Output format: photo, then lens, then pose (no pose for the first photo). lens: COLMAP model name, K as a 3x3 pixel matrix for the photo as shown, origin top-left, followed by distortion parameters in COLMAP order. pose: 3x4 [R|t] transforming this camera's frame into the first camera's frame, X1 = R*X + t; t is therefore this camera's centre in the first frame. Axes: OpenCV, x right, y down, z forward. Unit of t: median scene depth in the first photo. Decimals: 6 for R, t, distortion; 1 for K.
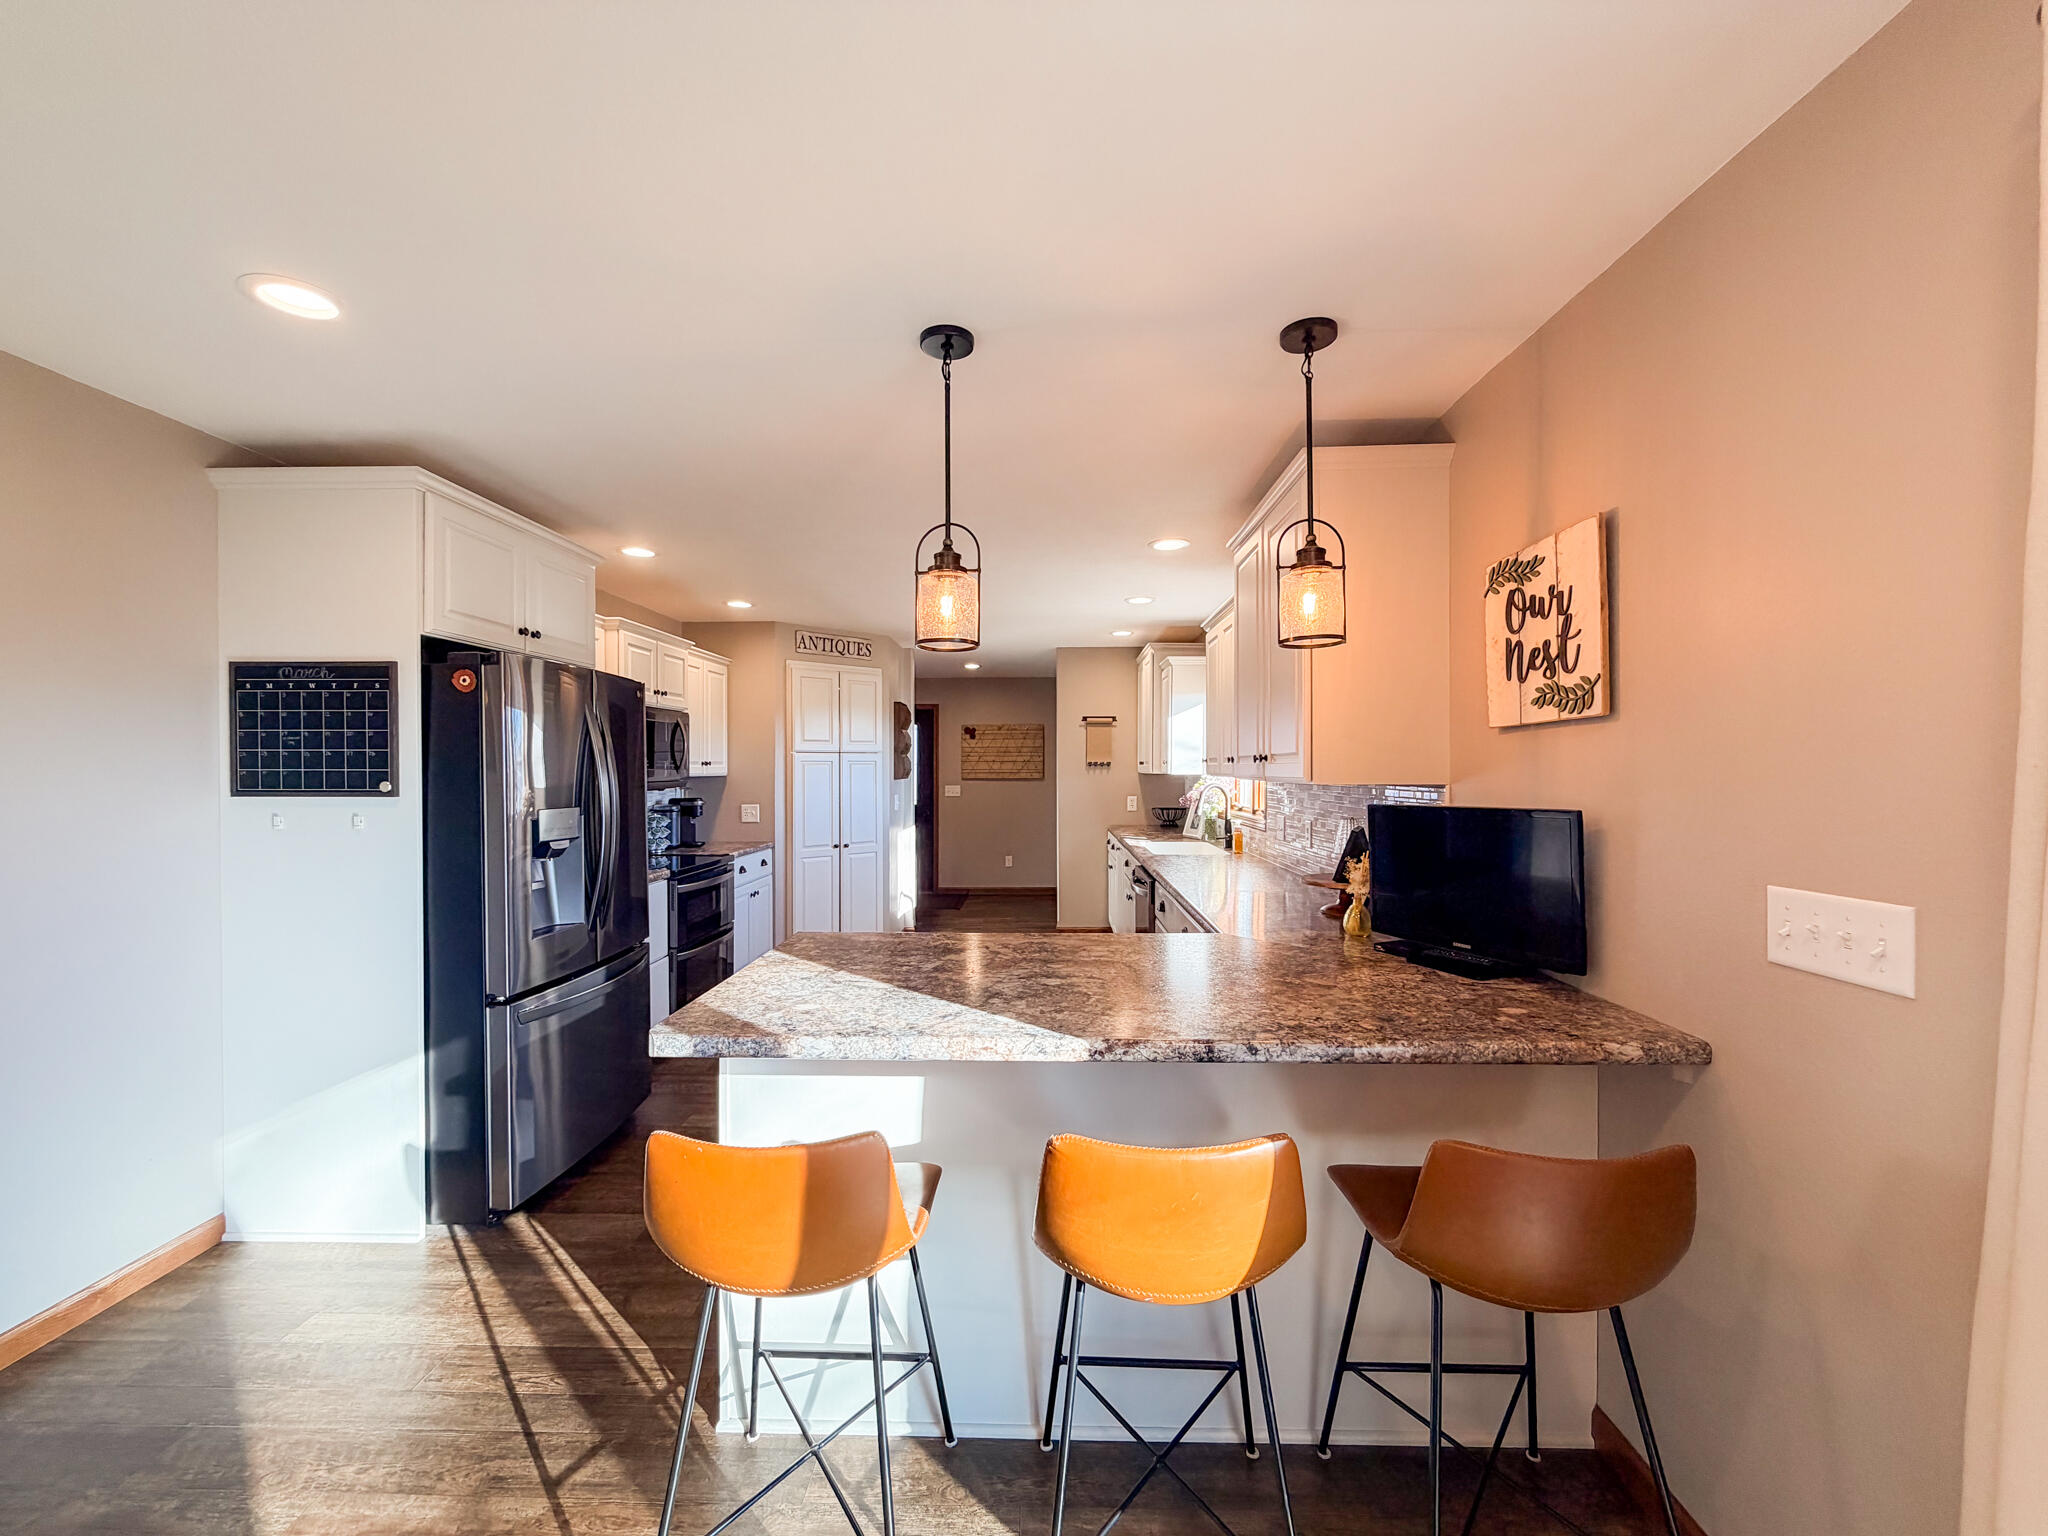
lens RADIAL K [[817.8, 0, 1017.6], [0, 817.8, 769.5], [0, 0, 1]] dist [0.000720, -0.000150]
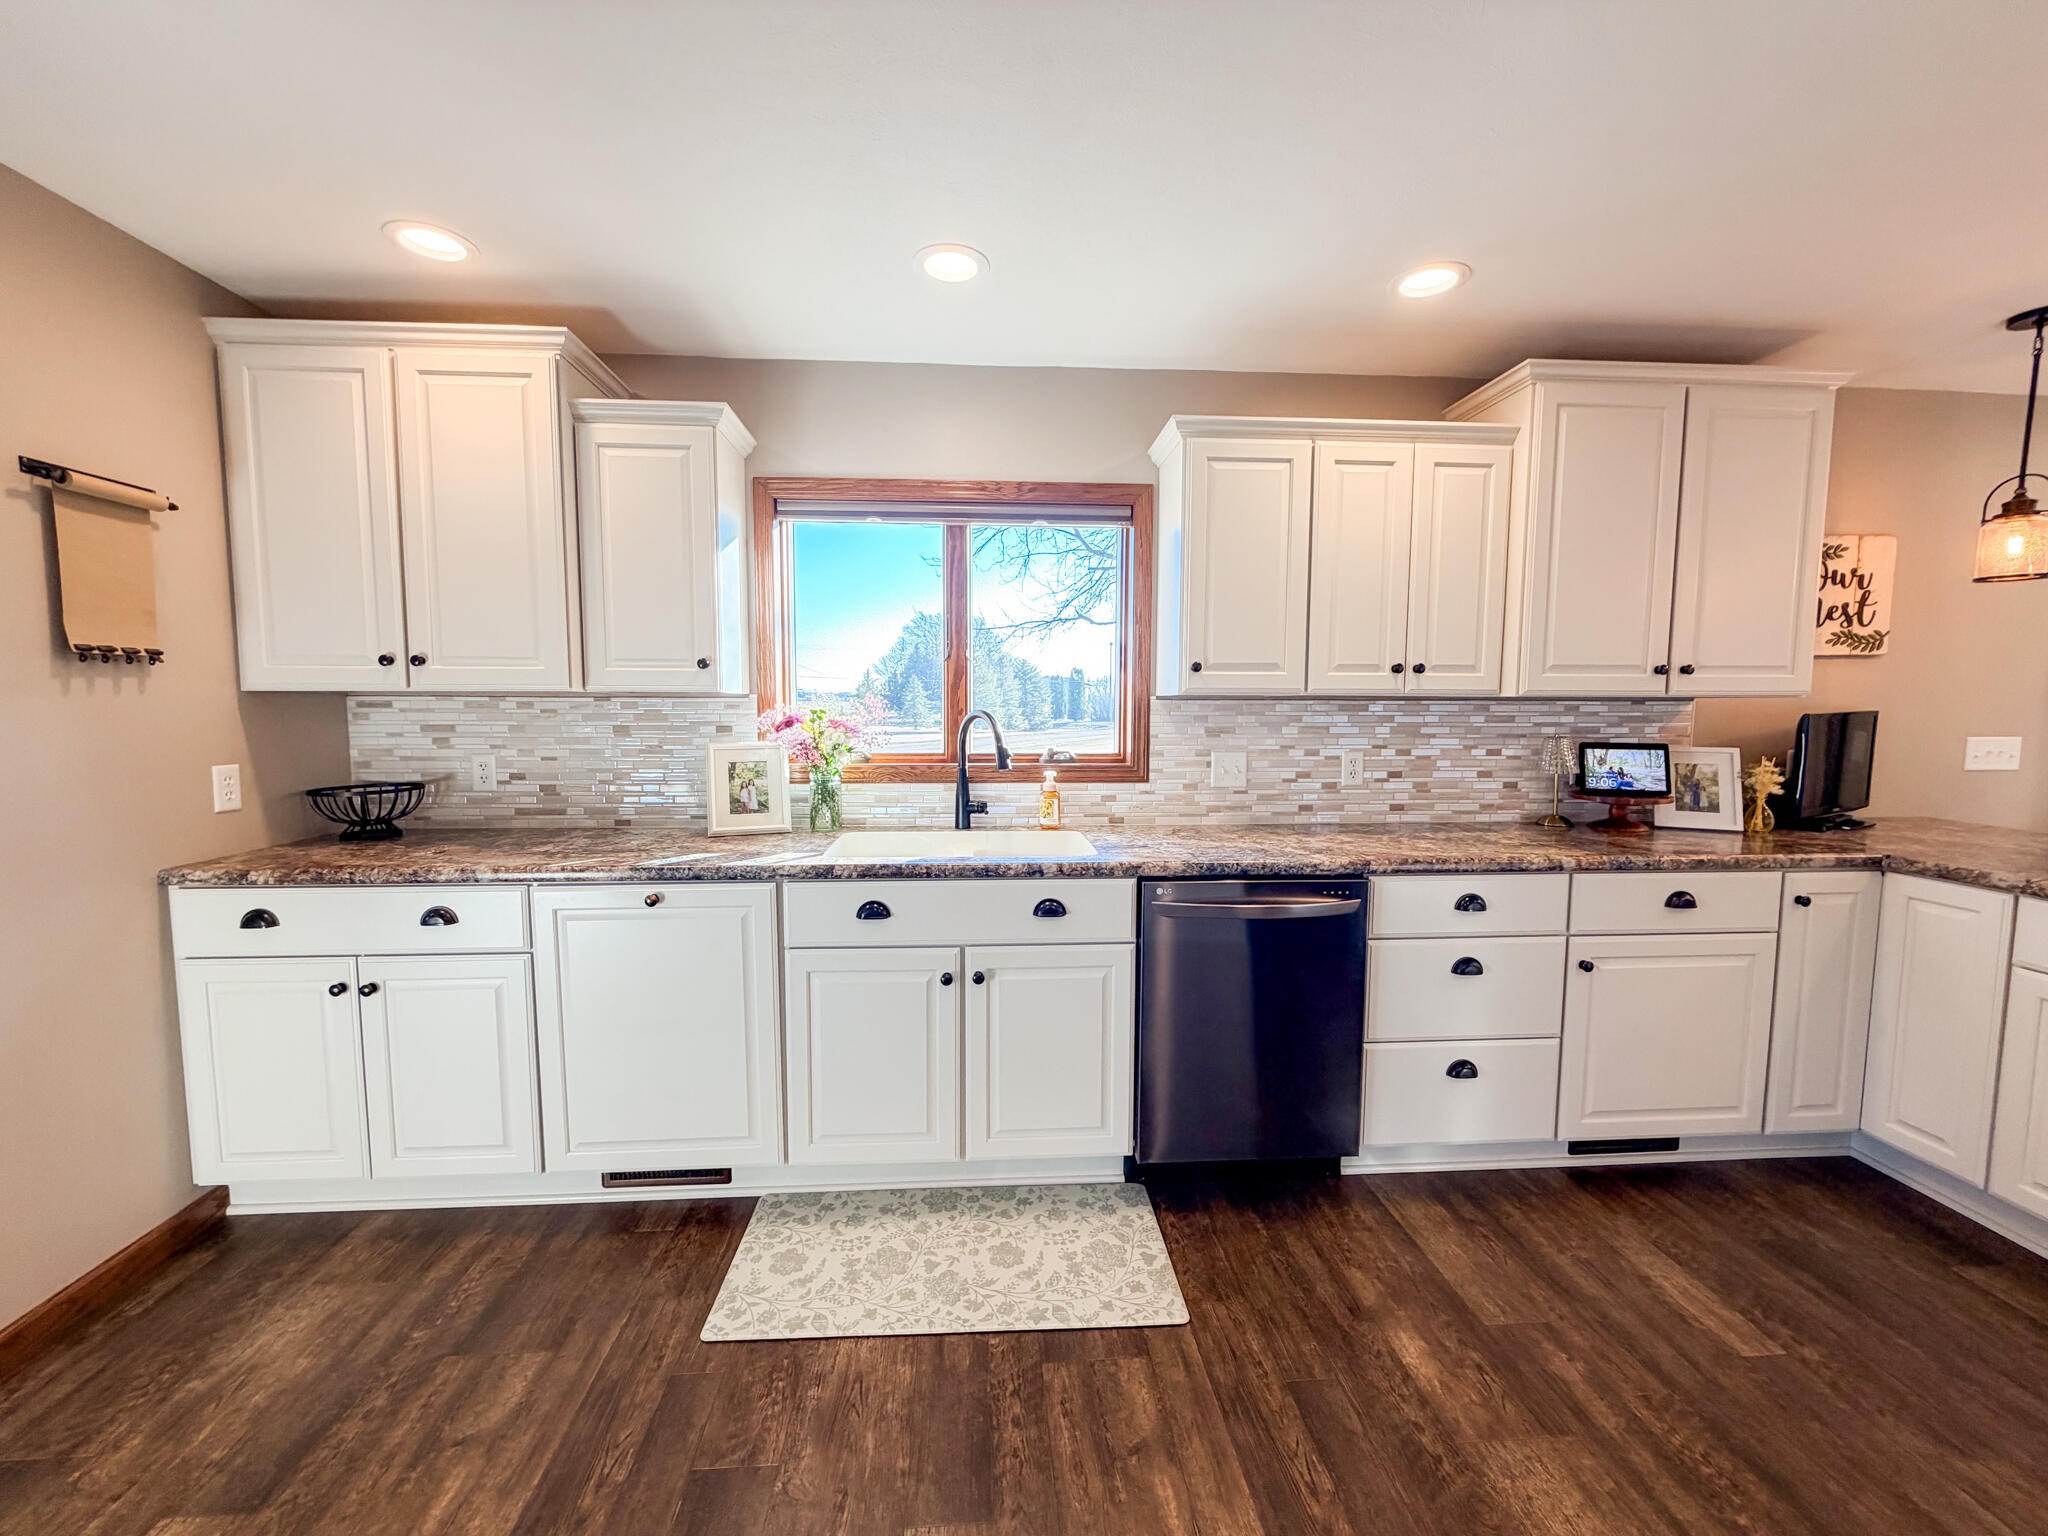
lens RADIAL K [[817.8, 0, 1017.2], [0, 817.8, 767.9], [0, 0, 1]] dist [0.000720, -0.000150]
pose [[-0.102551, -0.080524, 0.991463, -0.708093], [-0.001134, 0.996727, 0.080834, 0.029399], [-0.994727, 0.007165, -0.102306, 2.532192]]
